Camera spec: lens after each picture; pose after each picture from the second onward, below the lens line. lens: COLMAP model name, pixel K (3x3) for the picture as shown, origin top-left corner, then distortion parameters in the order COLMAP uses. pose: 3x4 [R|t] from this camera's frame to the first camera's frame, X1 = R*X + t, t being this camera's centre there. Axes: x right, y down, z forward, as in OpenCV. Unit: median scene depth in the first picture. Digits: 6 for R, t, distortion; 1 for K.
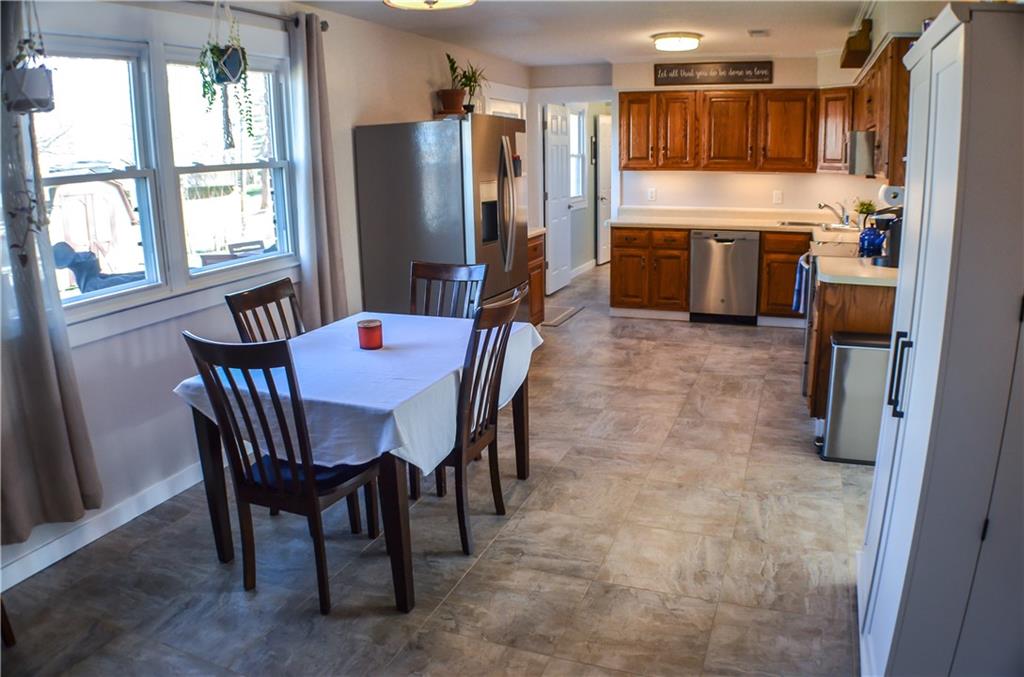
lens RADIAL K [[723.2, 0, 516.3], [0, 723.2, 345.0], [0, 0, 1]] dist [-0.194295, 0.047521]
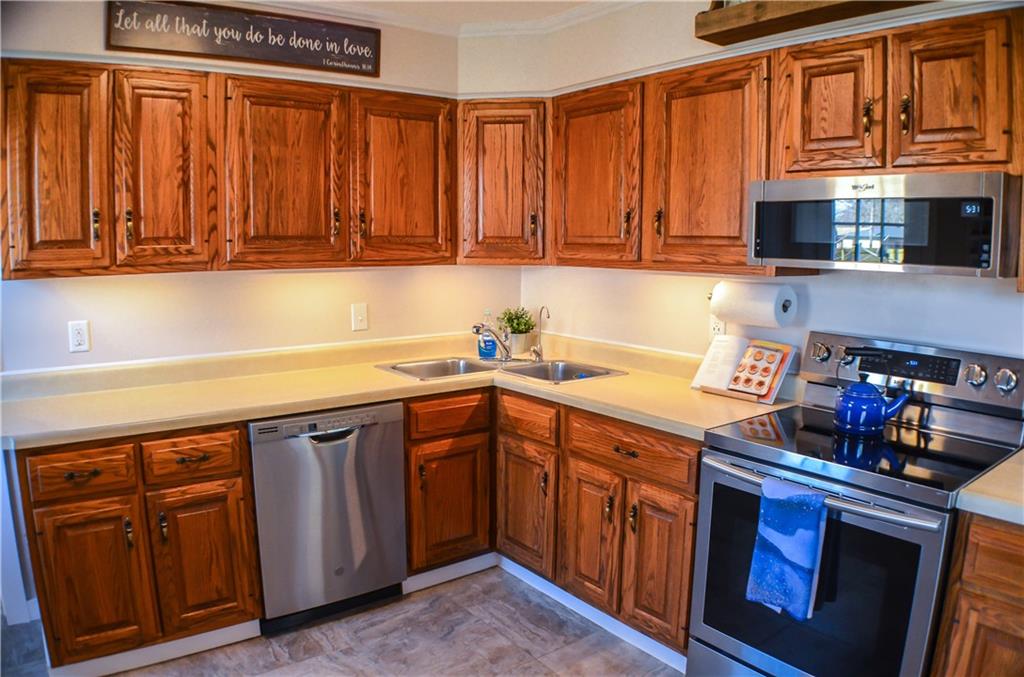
lens RADIAL K [[723.2, 0, 516.3], [0, 723.2, 345.0], [0, 0, 1]] dist [-0.194295, 0.047521]
pose [[0.517822, -0.093026, 0.850415, 0.001147], [0.201874, 0.979284, -0.015800, -0.168087], [-0.831328, 0.179859, 0.525875, 0.670745]]
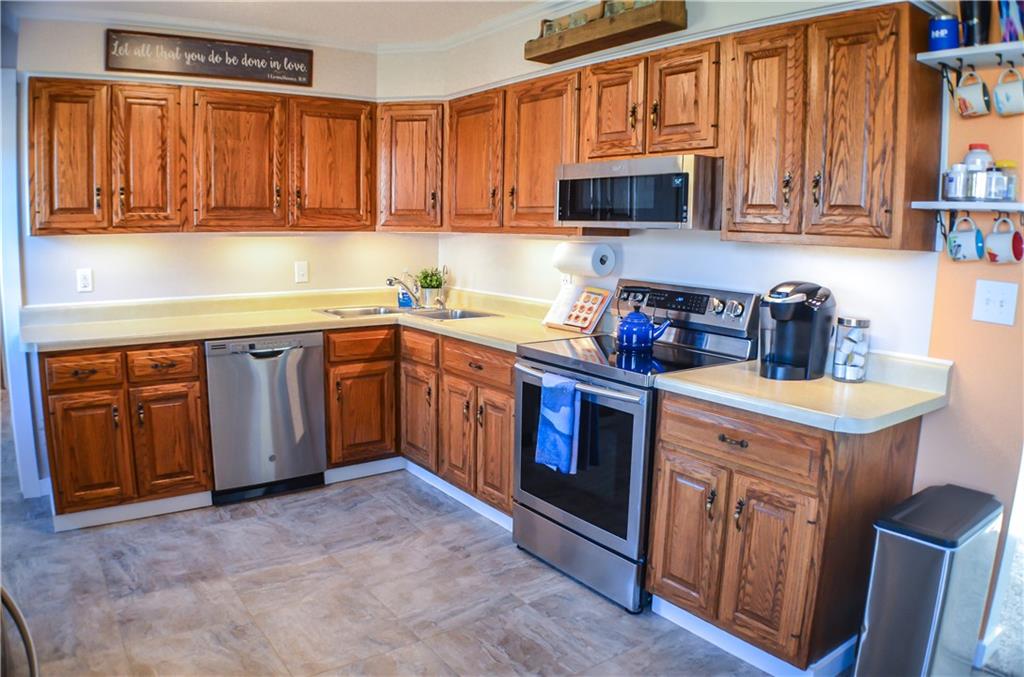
lens RADIAL K [[723.2, 0, 516.3], [0, 723.2, 345.0], [0, 0, 1]] dist [-0.194295, 0.047521]
pose [[0.527349, -0.102403, 0.843455, -0.071394], [0.187222, 0.982315, 0.002206, -0.116546], [-0.828765, 0.156749, 0.537195, 0.525986]]
